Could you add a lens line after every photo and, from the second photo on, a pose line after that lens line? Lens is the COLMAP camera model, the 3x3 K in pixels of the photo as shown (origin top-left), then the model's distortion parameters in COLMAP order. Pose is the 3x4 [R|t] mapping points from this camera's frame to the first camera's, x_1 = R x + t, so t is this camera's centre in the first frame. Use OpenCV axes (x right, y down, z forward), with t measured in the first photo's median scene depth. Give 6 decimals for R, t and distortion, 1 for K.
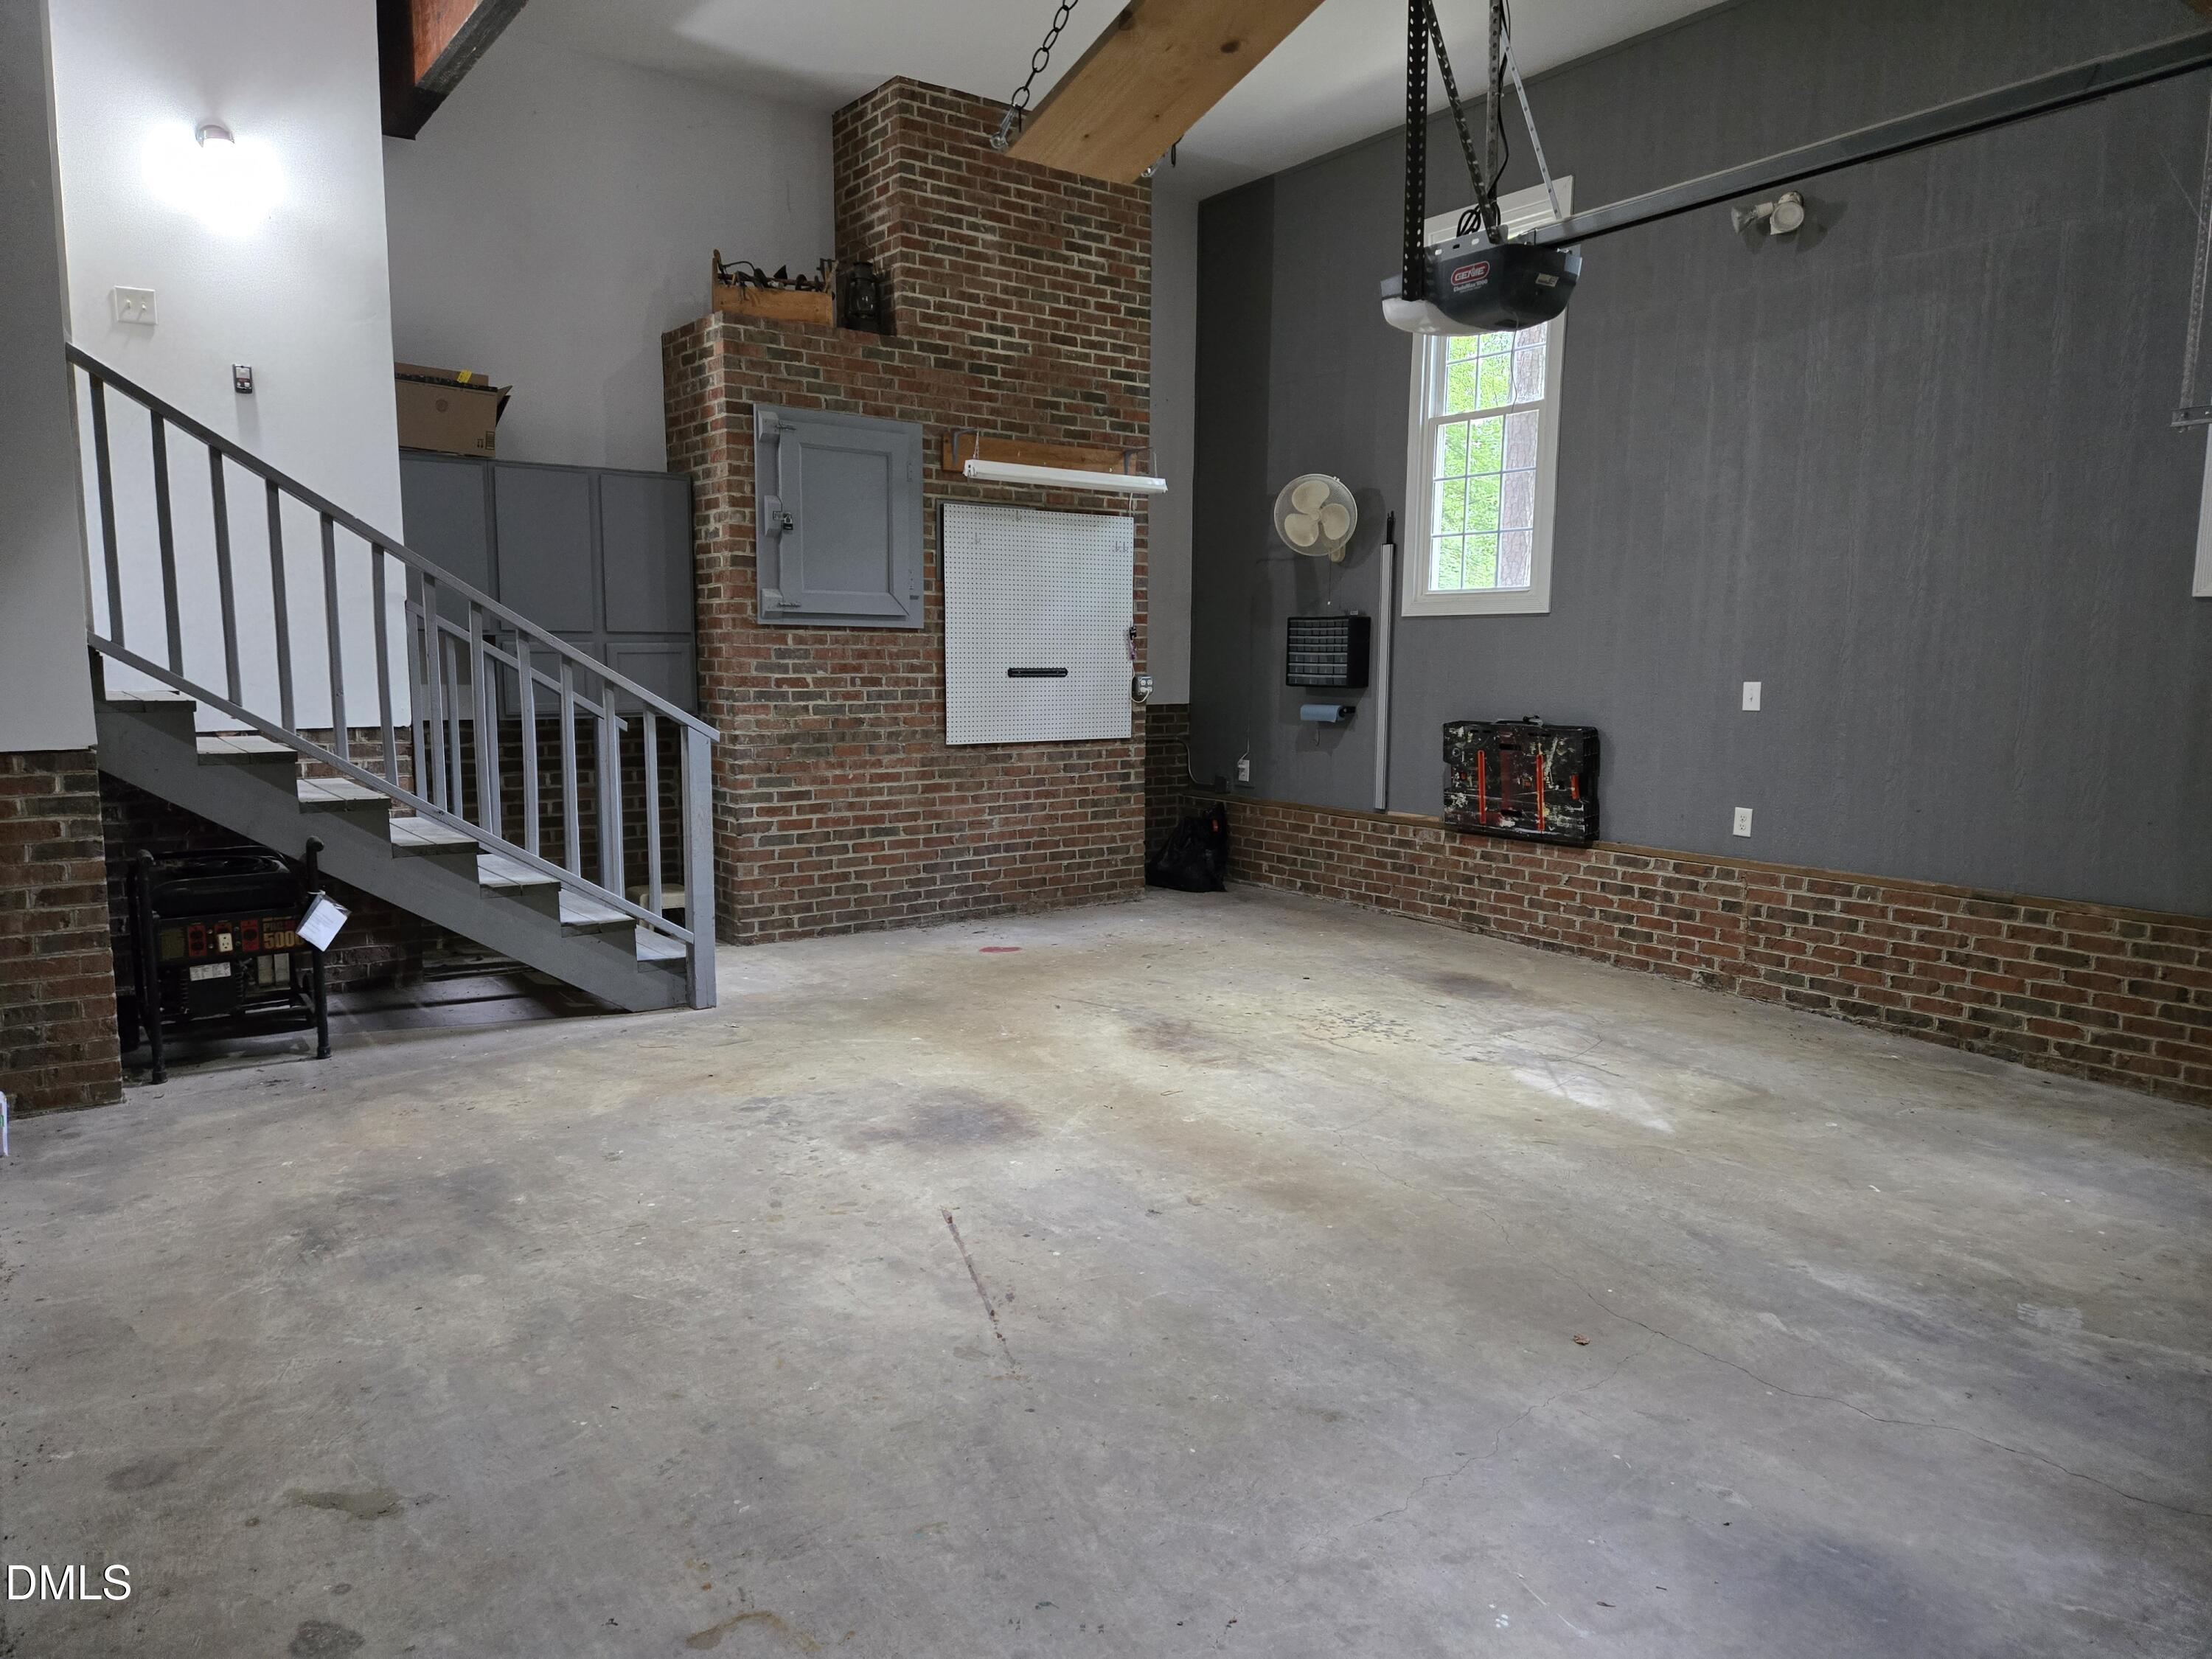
lens RADIAL K [[1494.8, 0, 1104.4], [0, 1494.8, 831.0], [0, 0, 1]] dist [0.044544, -0.017063]
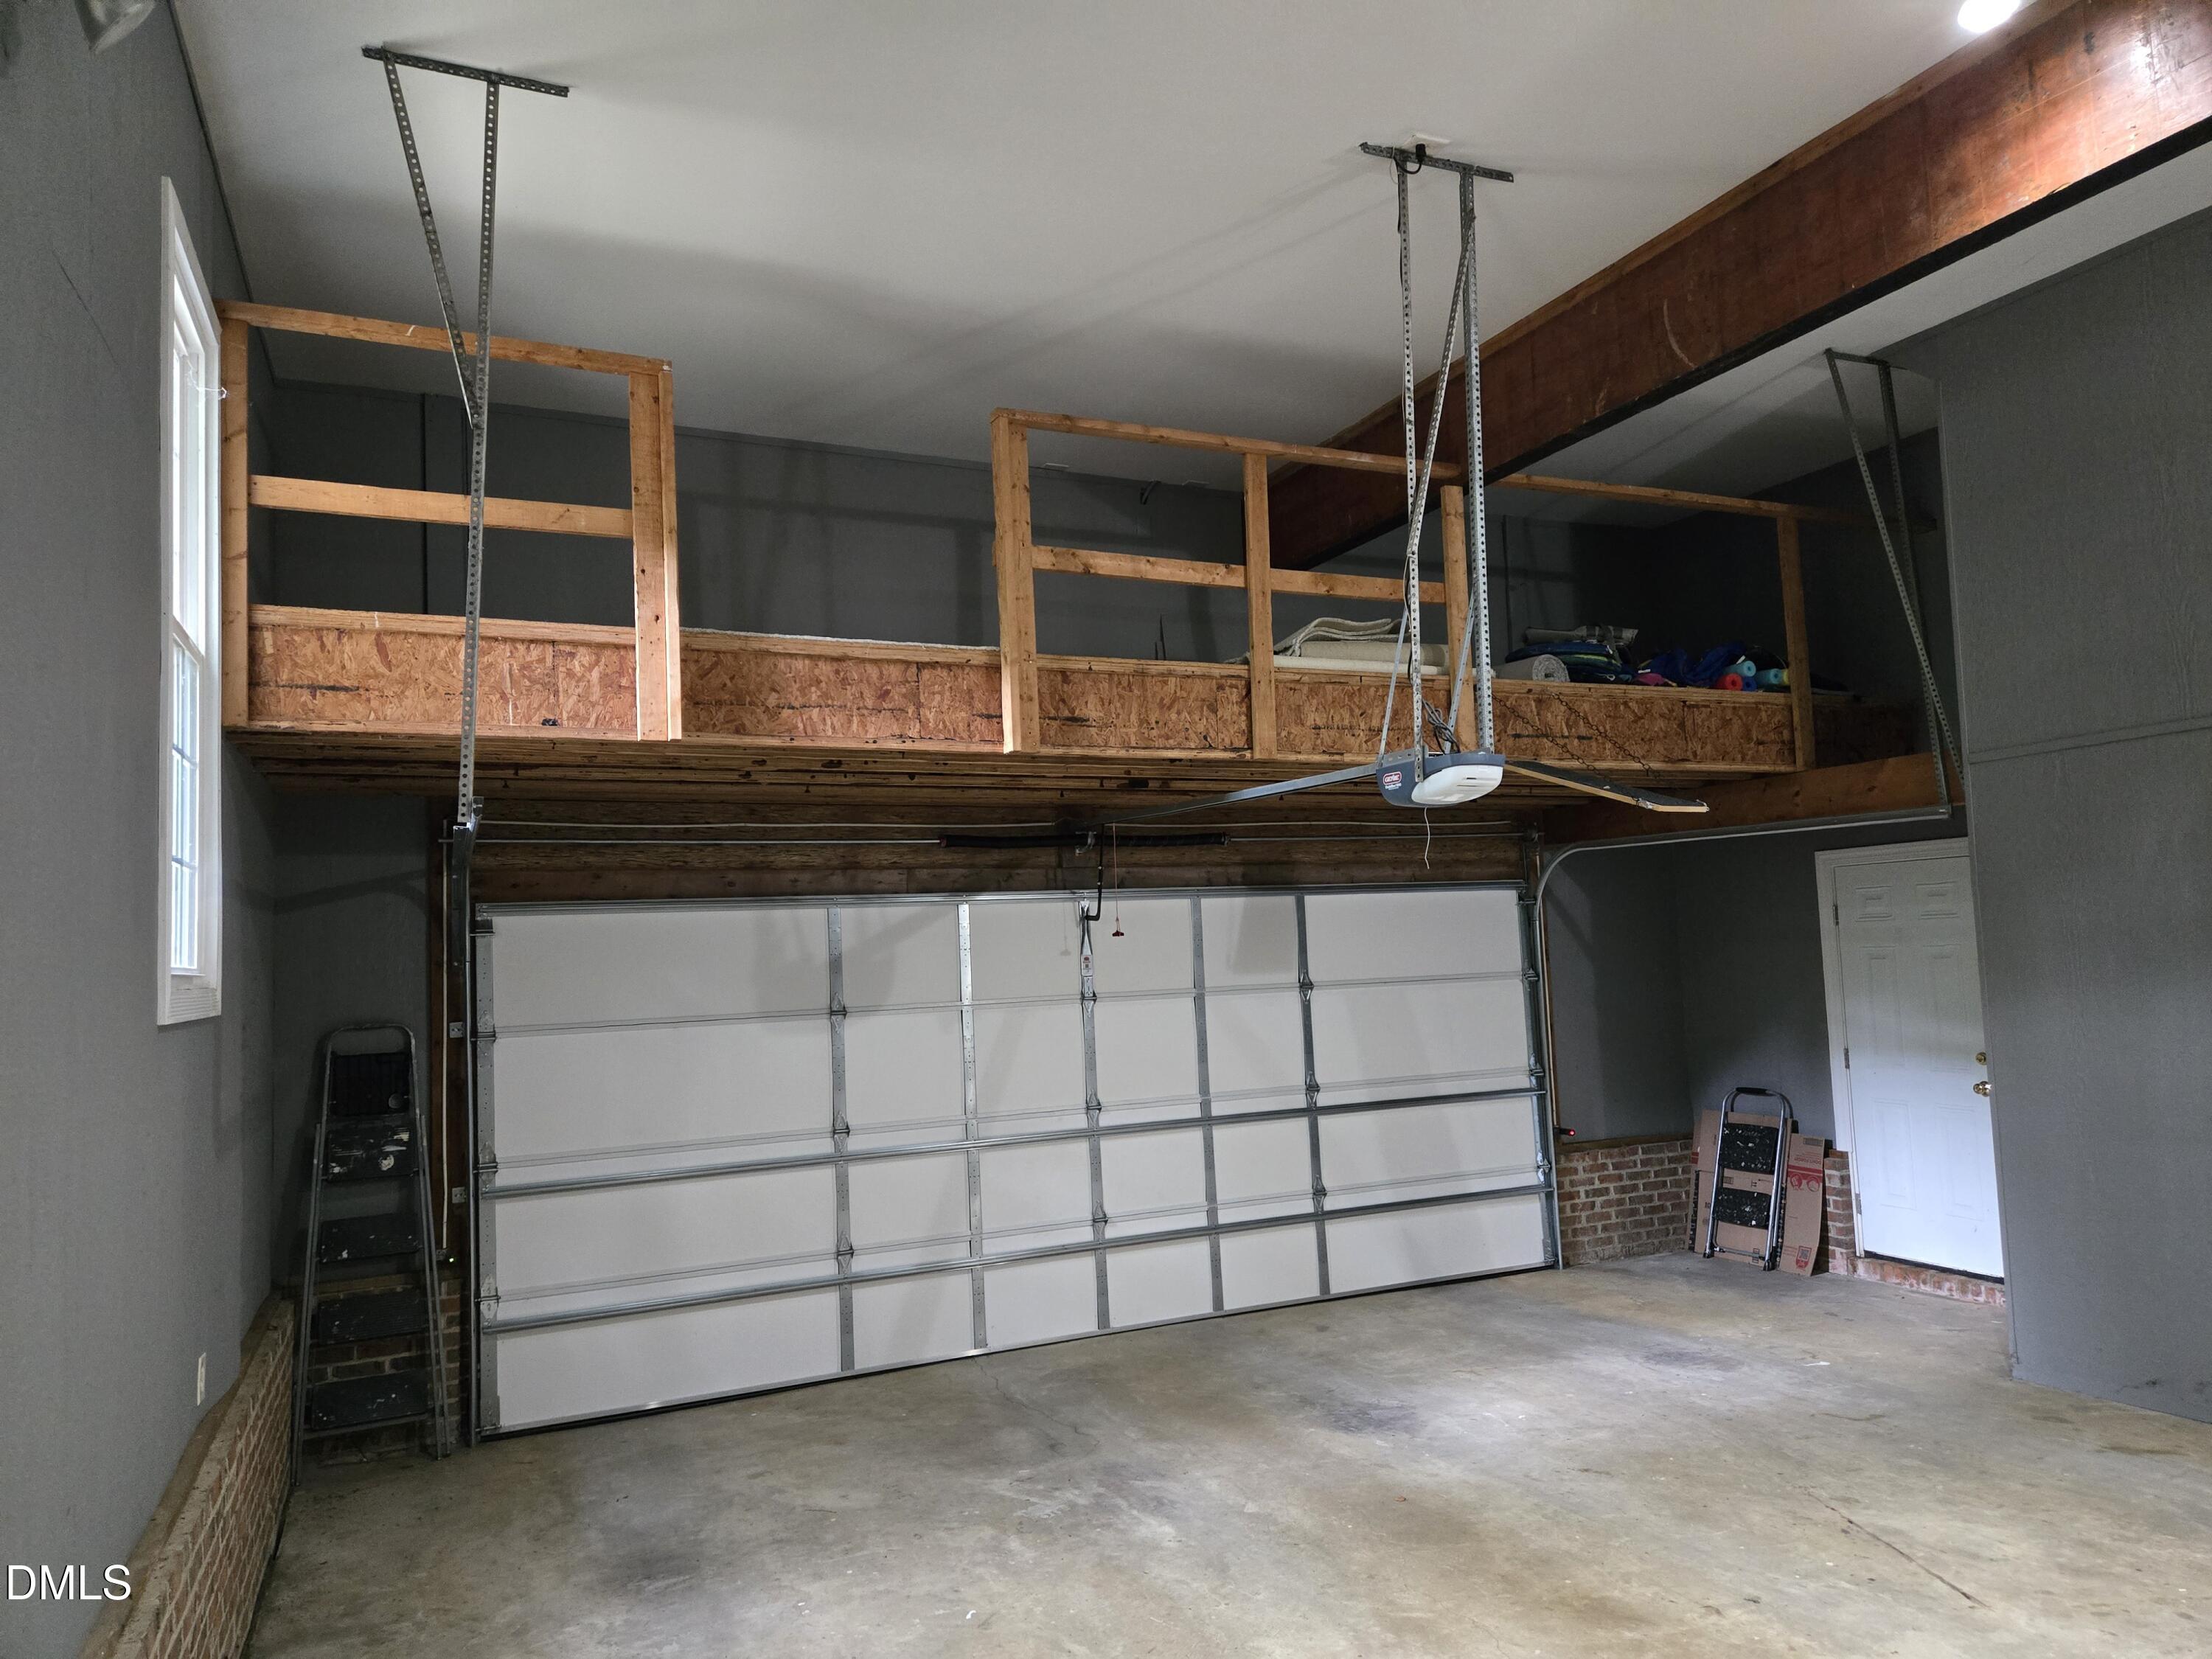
lens RADIAL K [[1494.8, 0, 1108.4], [0, 1494.8, 831.9], [0, 0, 1]] dist [0.044544, -0.017063]
pose [[-0.976543, 0.048007, 0.209900, 0.238501], [0.057849, 0.997483, 0.040996, -0.353524], [-0.207404, 0.052177, -0.976863, 2.281323]]
